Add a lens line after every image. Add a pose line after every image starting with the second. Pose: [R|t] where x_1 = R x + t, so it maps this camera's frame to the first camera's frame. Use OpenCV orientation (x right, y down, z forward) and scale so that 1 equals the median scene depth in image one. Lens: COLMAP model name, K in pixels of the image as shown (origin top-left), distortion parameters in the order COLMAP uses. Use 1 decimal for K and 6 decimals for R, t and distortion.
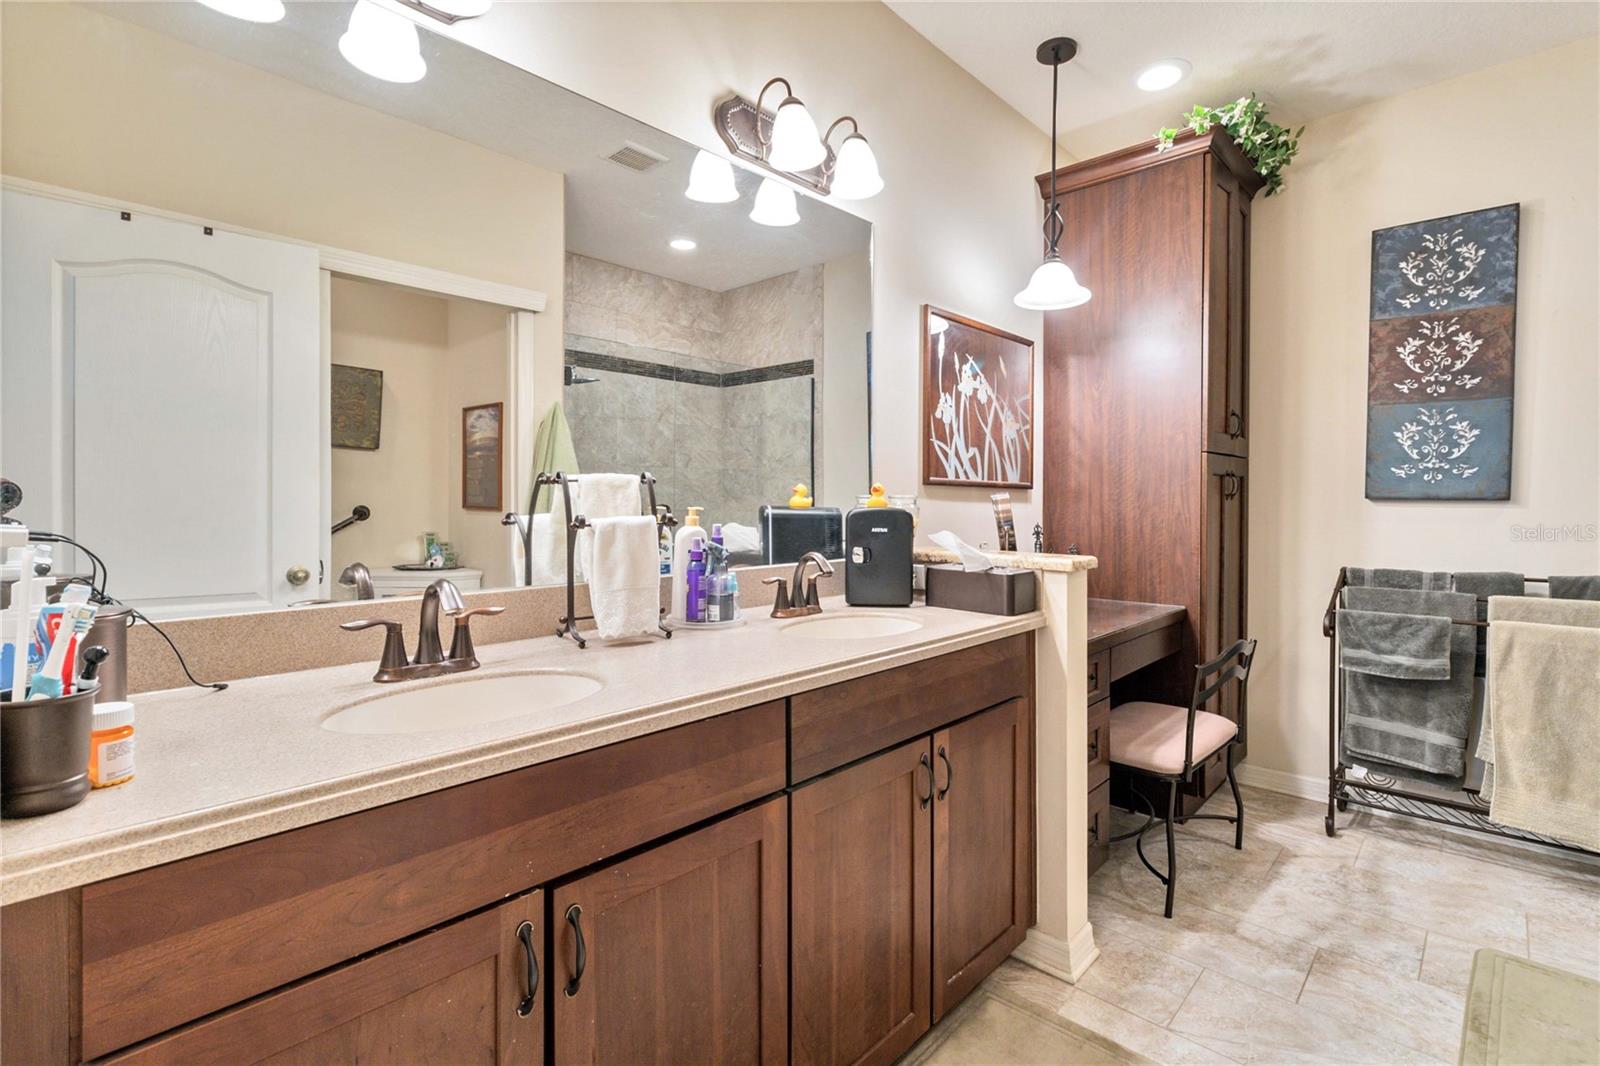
lens RADIAL K [[738.2, 0, 801.3], [0, 738.2, 513.2], [0, 0, 1]] dist [0.002367, 0.000355]
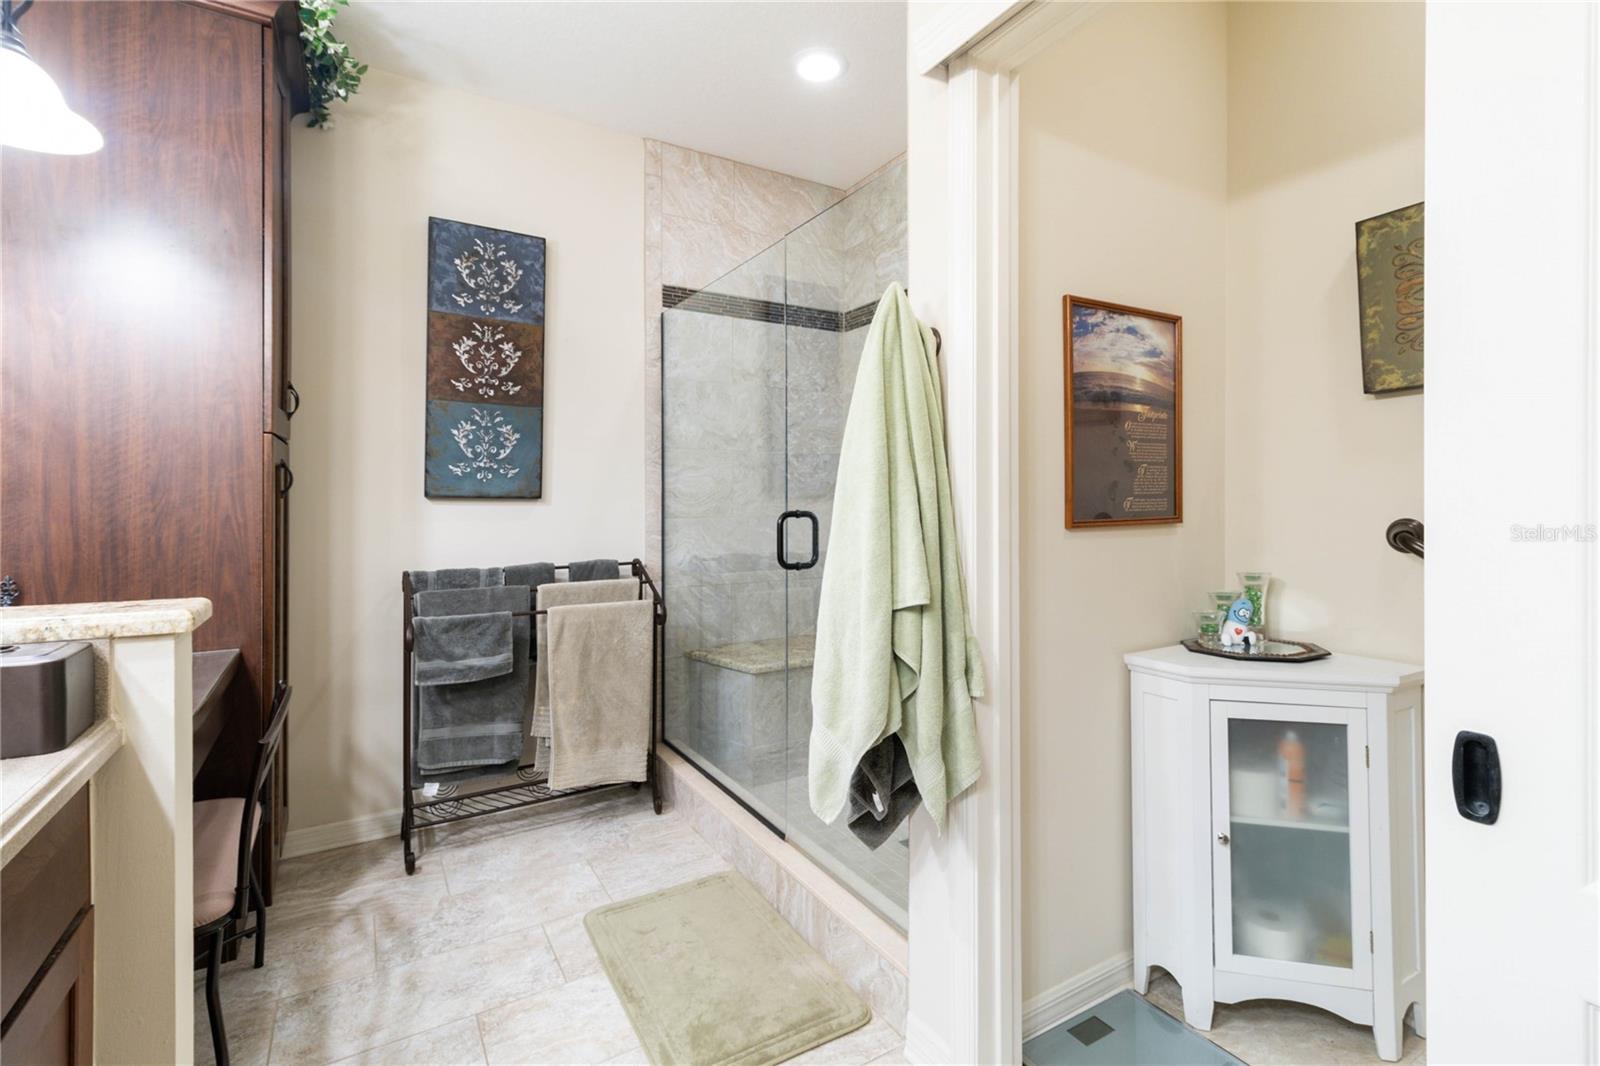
lens RADIAL K [[742.7, 0, 823.6], [0, 742.7, 499.8], [0, 0, 1]] dist [0.005270, 0.000072]
pose [[0.247677, -0.001146, 0.968842, -0.034223], [0.014131, 0.999897, -0.002430, -0.006867], [-0.968740, 0.014293, 0.247668, 0.288841]]
